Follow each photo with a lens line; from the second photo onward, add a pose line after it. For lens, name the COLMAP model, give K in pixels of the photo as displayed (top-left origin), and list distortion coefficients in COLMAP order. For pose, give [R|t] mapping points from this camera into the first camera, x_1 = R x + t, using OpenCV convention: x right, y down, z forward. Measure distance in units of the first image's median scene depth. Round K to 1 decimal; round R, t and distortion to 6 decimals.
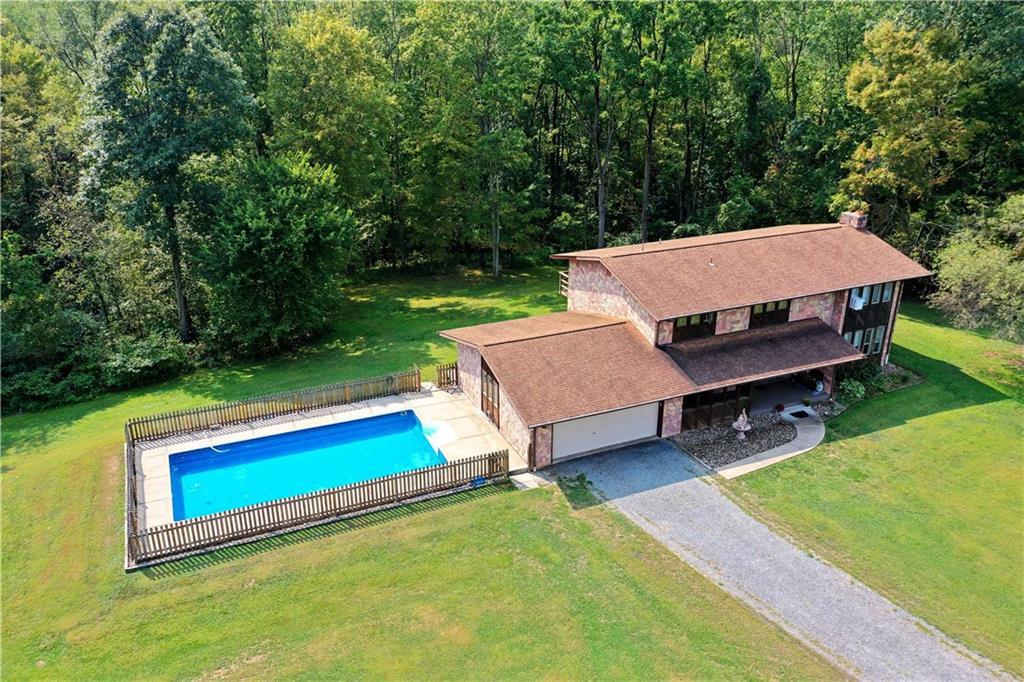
lens RADIAL K [[808.7, 0, 512.7], [0, 808.7, 338.8], [0, 0, 1]] dist [0.009810, 0.005159]
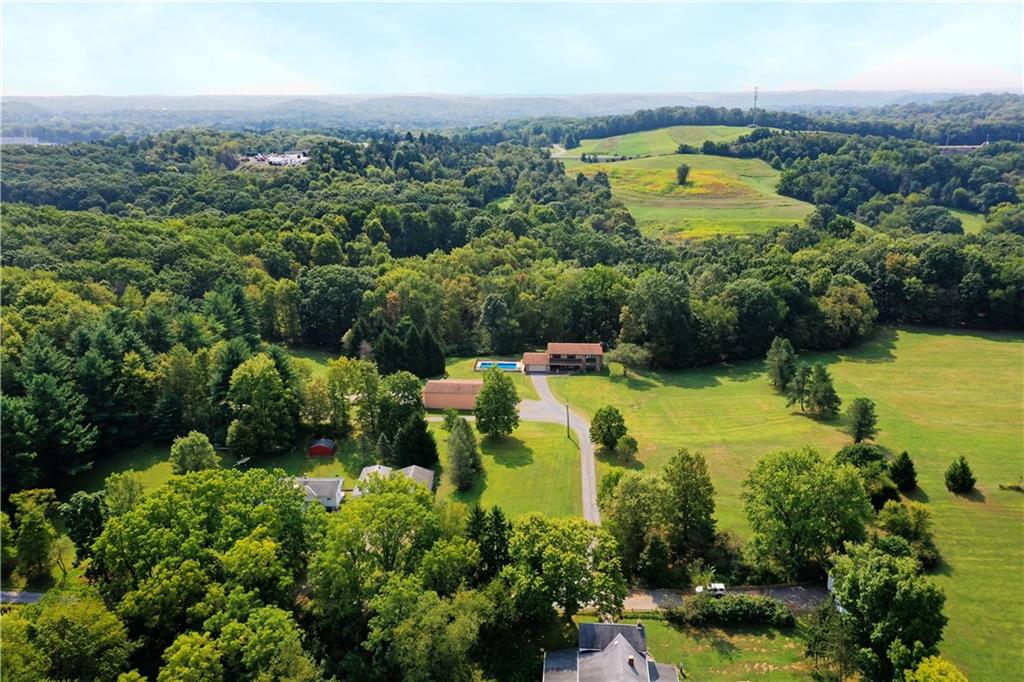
lens RADIAL K [[808.7, 0, 512.6], [0, 808.7, 340.8], [0, 0, 1]] dist [0.009810, 0.005159]
pose [[0.841569, 0.123448, -0.525854, 3.190696], [-0.199945, 0.975575, -0.090966, 0.504356], [0.501781, 0.181696, 0.845696, -4.412695]]
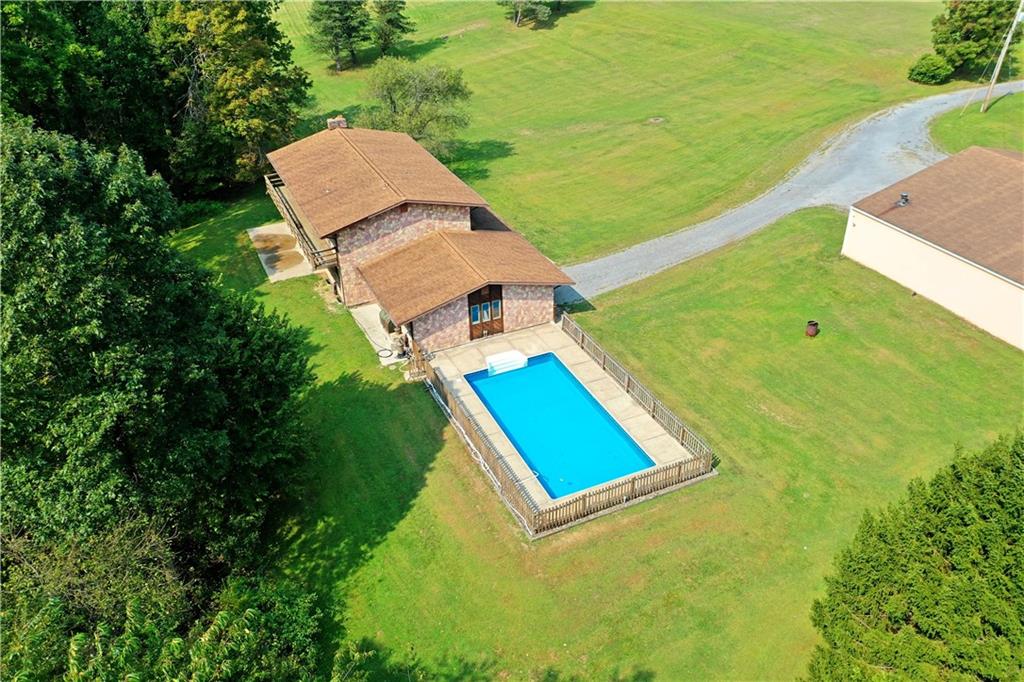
lens RADIAL K [[808.7, 0, 506.5], [0, 808.7, 345.4], [0, 0, 1]] dist [0.009810, 0.005159]
pose [[-0.001460, -0.536585, 0.843845, -1.091061], [0.409277, 0.769613, 0.490090, -0.489804], [-0.912409, 0.346082, 0.218488, 0.703049]]
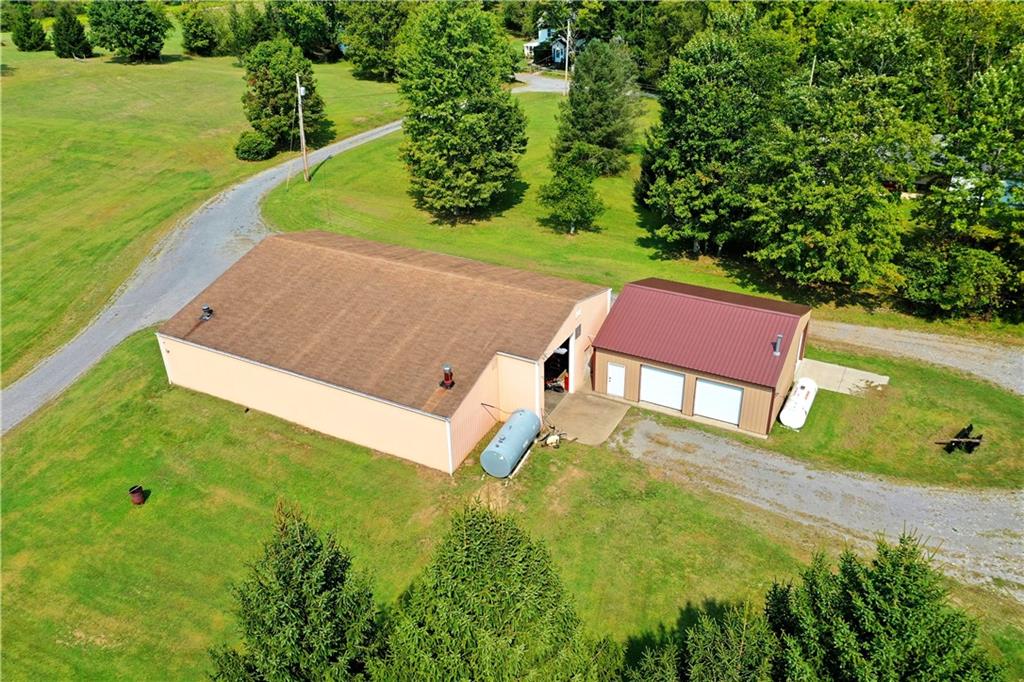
lens RADIAL K [[808.7, 0, 515.7], [0, 808.7, 339.7], [0, 0, 1]] dist [0.009810, 0.005159]
pose [[-0.629989, -0.369236, 0.683212, -0.982805], [0.315496, 0.682192, 0.659604, -0.385265], [-0.709631, 0.631094, -0.313281, 0.394780]]
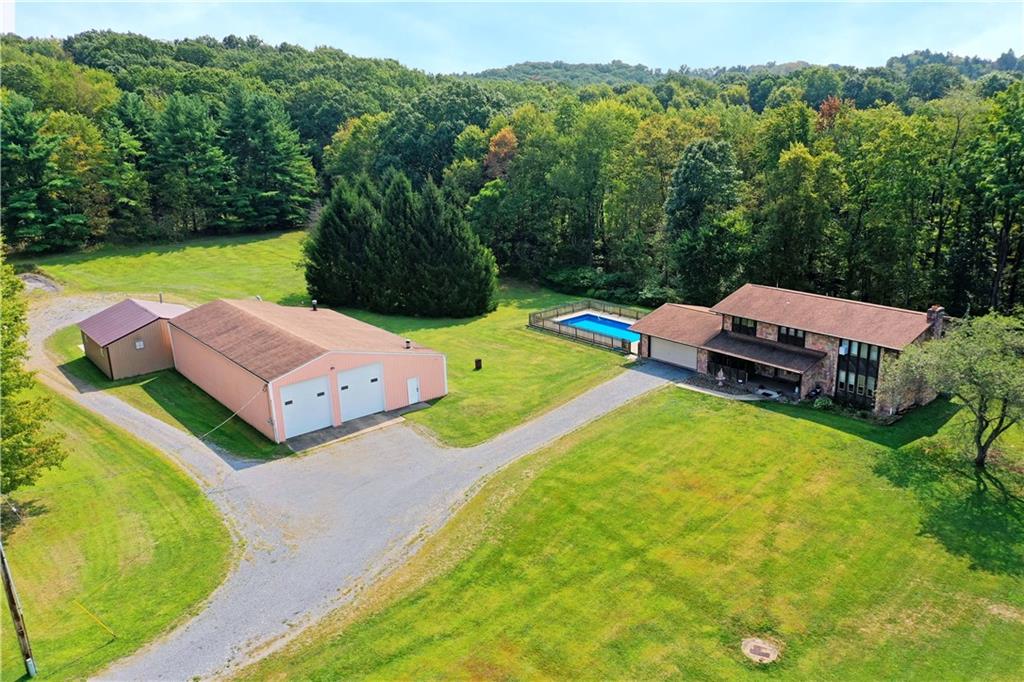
lens RADIAL K [[808.7, 0, 510.1], [0, 808.7, 345.6], [0, 0, 1]] dist [0.009810, 0.005159]
pose [[0.267105, 0.263862, -0.926840, 1.771400], [-0.331055, 0.928374, 0.168893, -0.107770], [0.905018, 0.261722, 0.335326, -0.056595]]
